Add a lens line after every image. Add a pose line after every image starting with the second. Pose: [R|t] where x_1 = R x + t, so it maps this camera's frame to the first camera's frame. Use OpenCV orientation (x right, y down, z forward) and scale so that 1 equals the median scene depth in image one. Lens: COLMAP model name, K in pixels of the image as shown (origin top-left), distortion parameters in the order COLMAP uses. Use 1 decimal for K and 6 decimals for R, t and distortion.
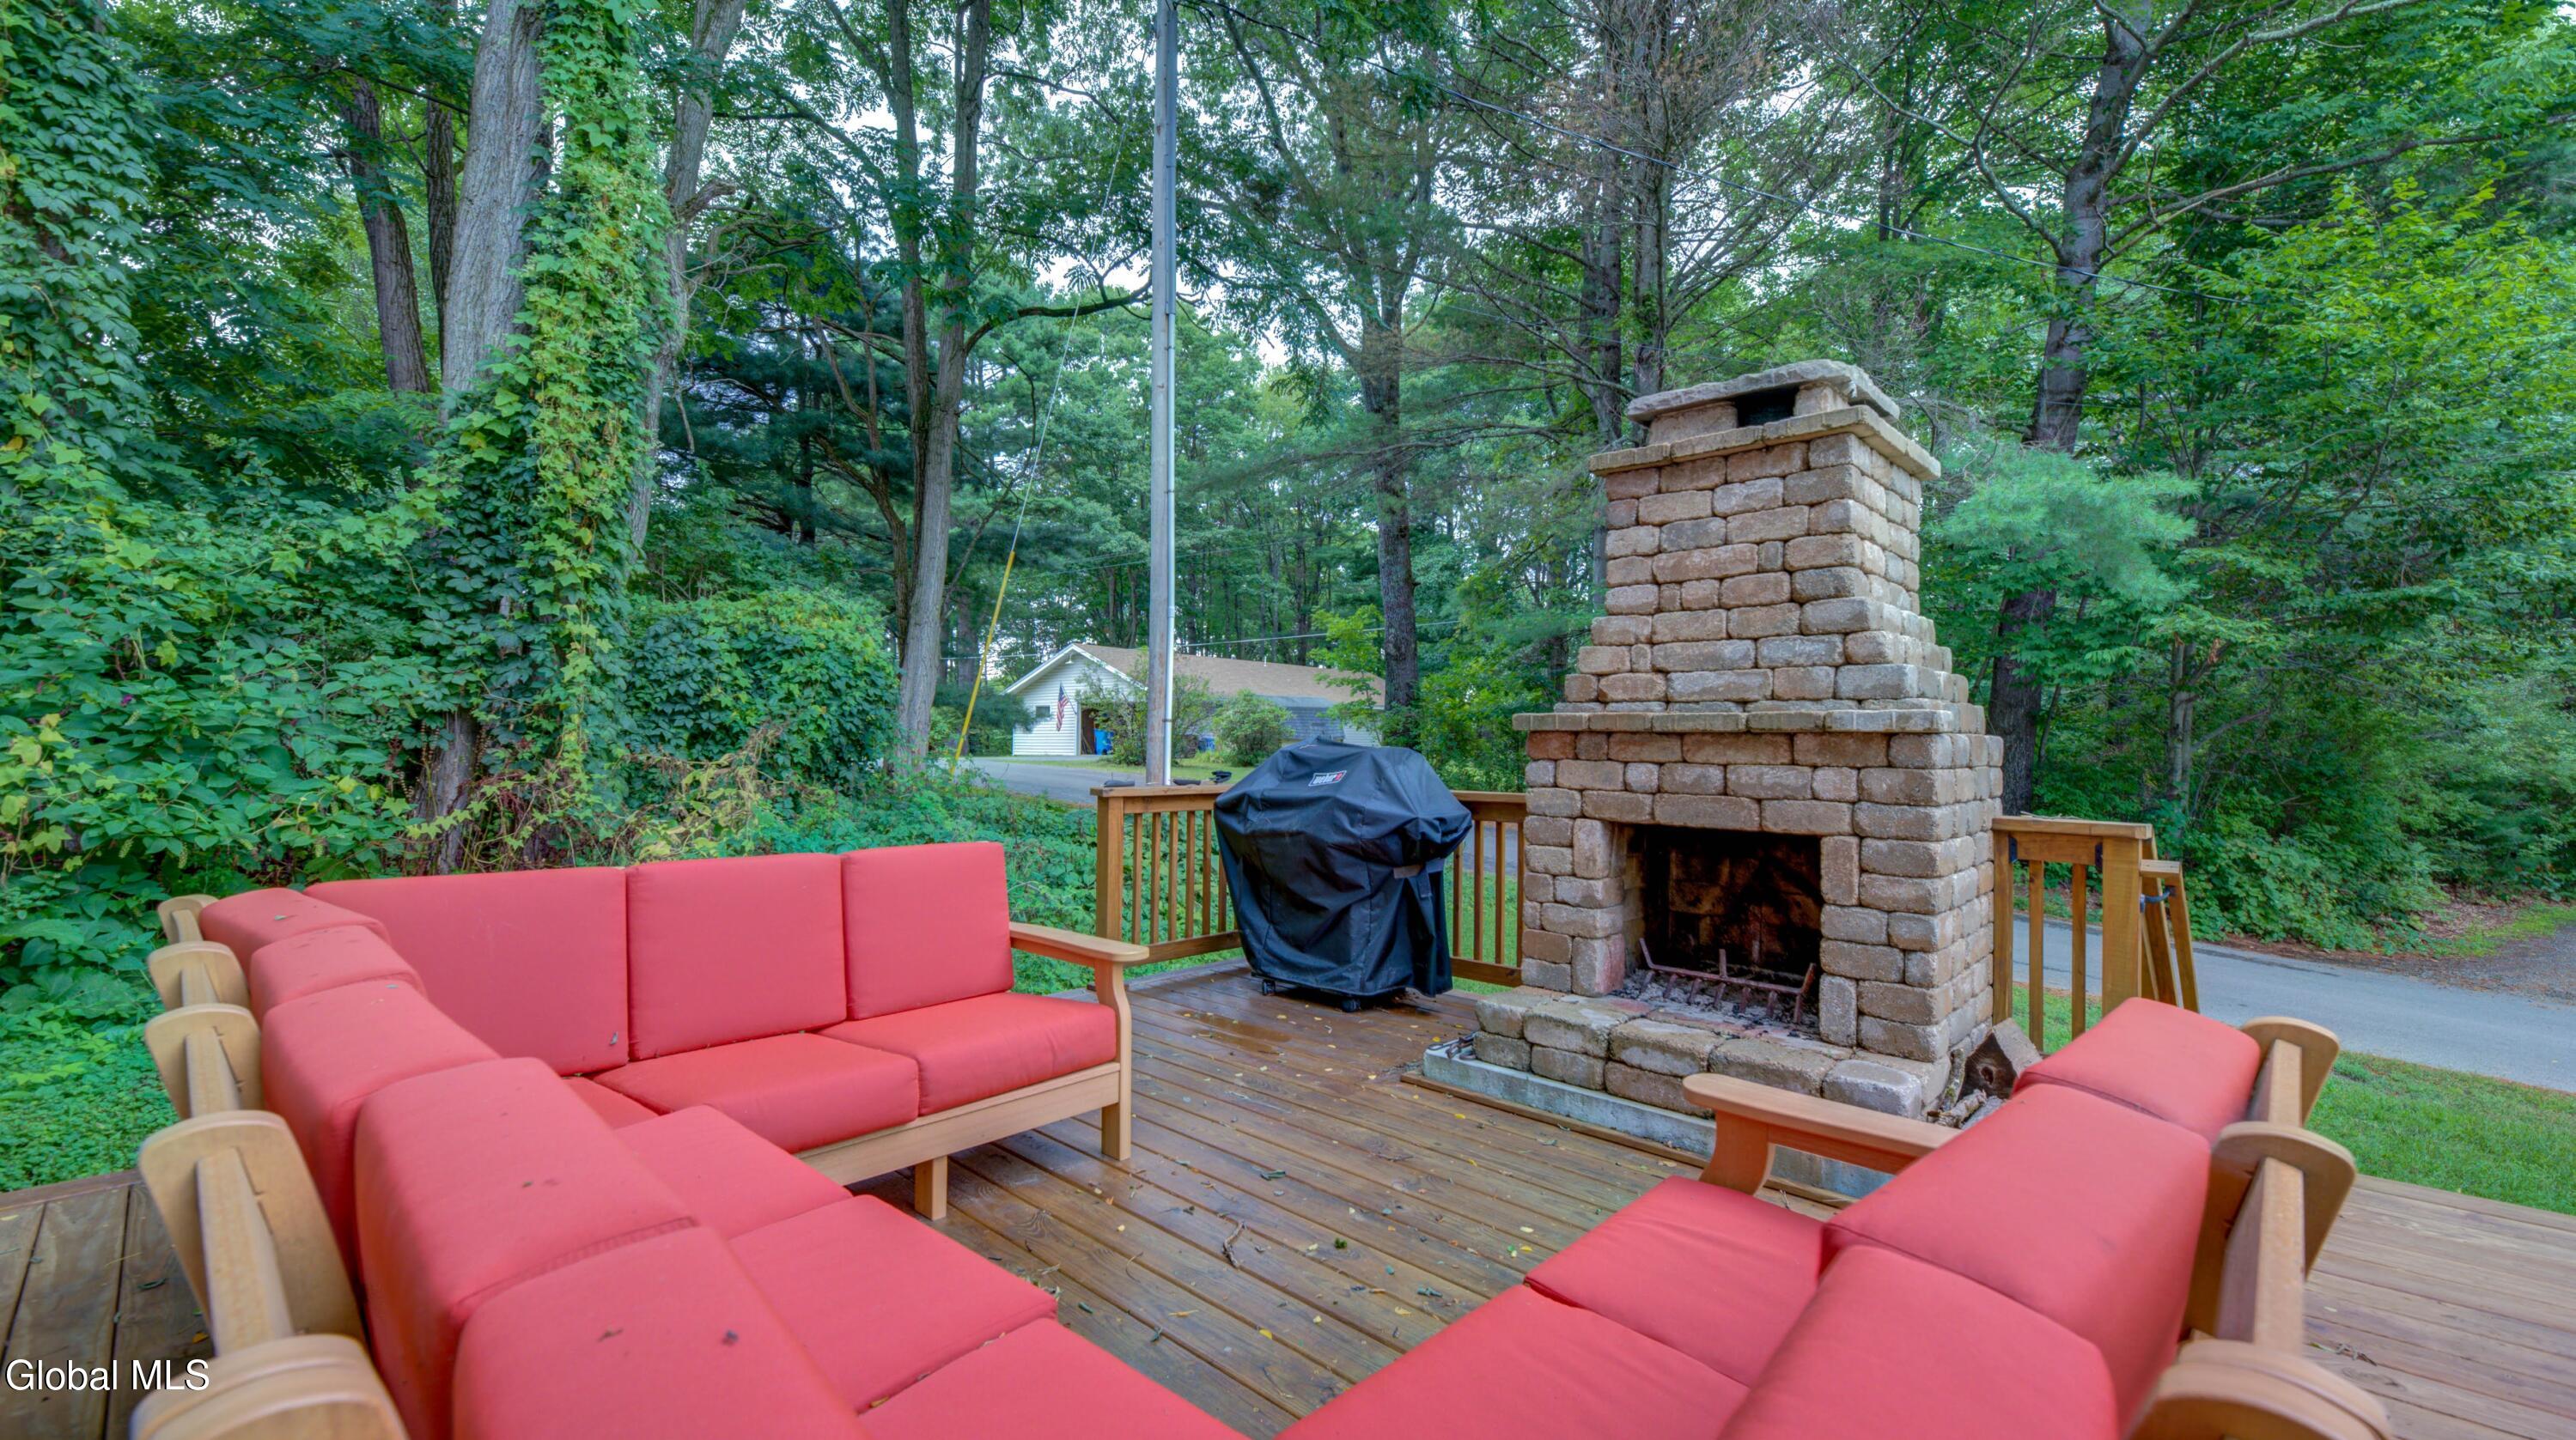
lens RADIAL K [[1059.2, 0, 1279.1], [0, 1059.2, 730.0], [0, 0, 1]] dist [-0.000177, -0.000410]
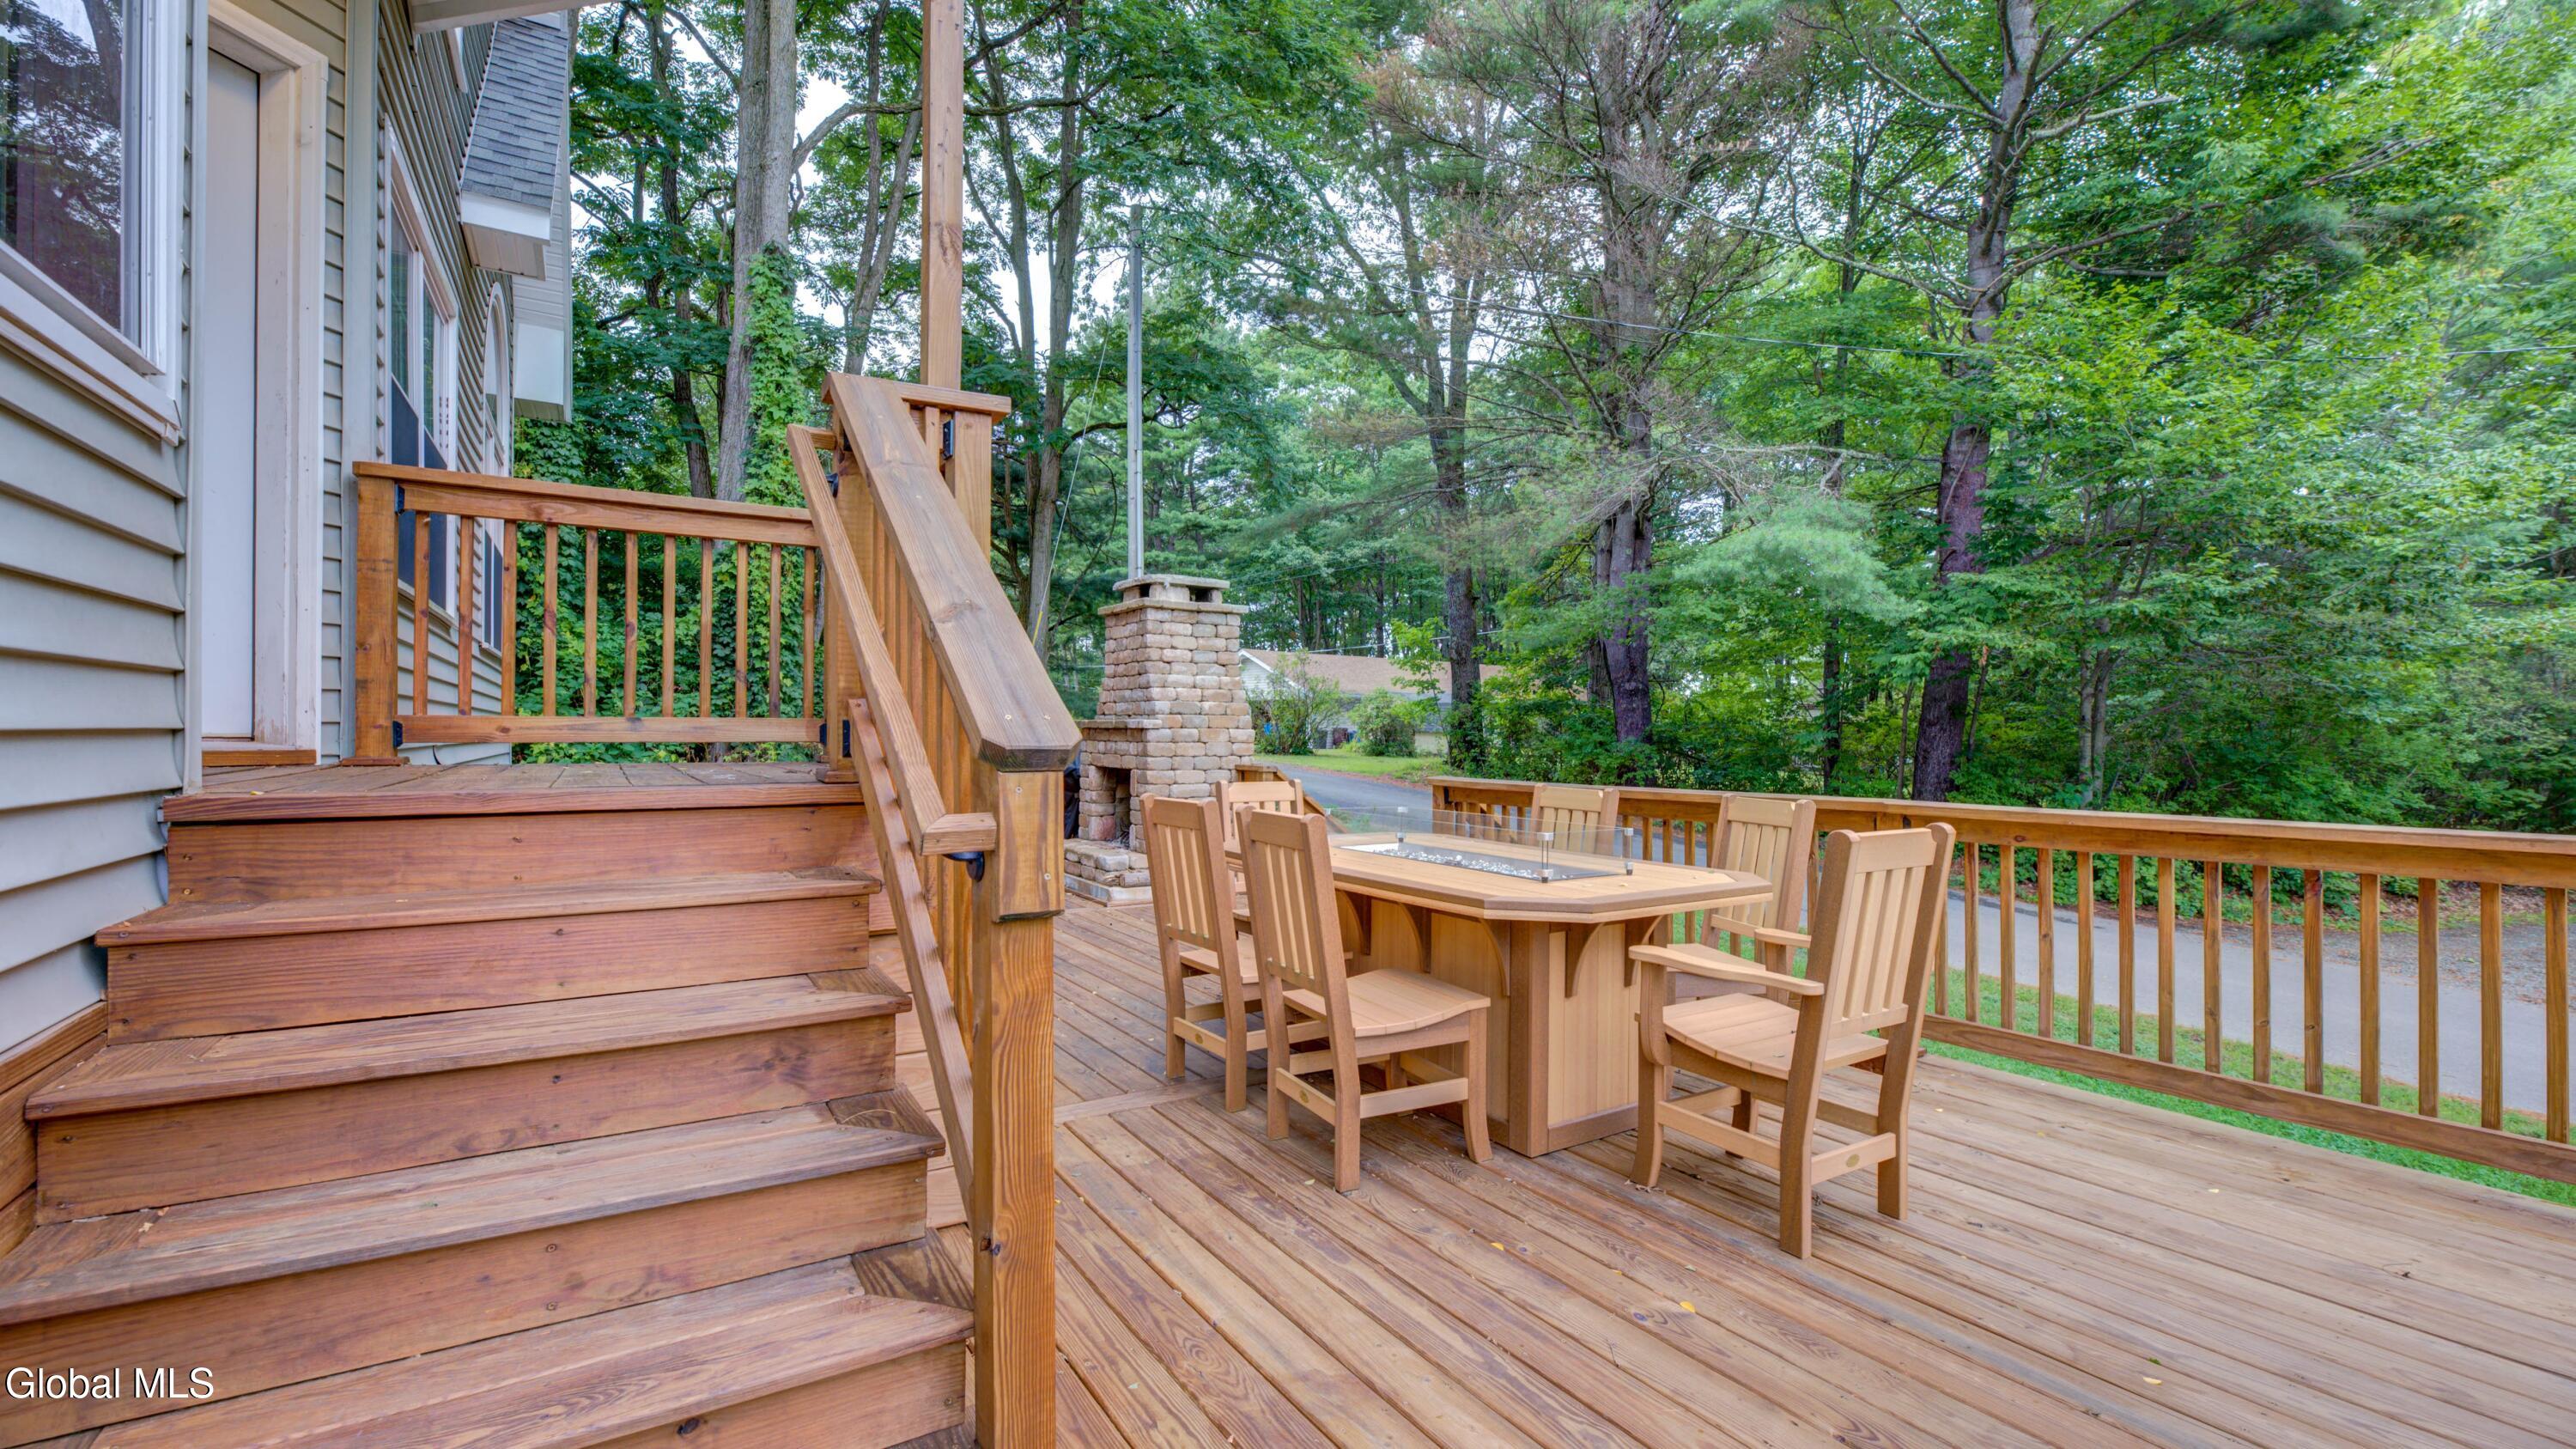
lens RADIAL K [[1048.0, 0, 1294.5], [0, 1048.0, 745.7], [0, 0, 1]] dist [-0.000580, -0.000190]
pose [[0.976105, -0.000270, -0.217300, 0.662790], [0.005129, 0.999749, 0.021799, -0.004752], [0.217240, -0.022393, 0.975861, -0.635885]]
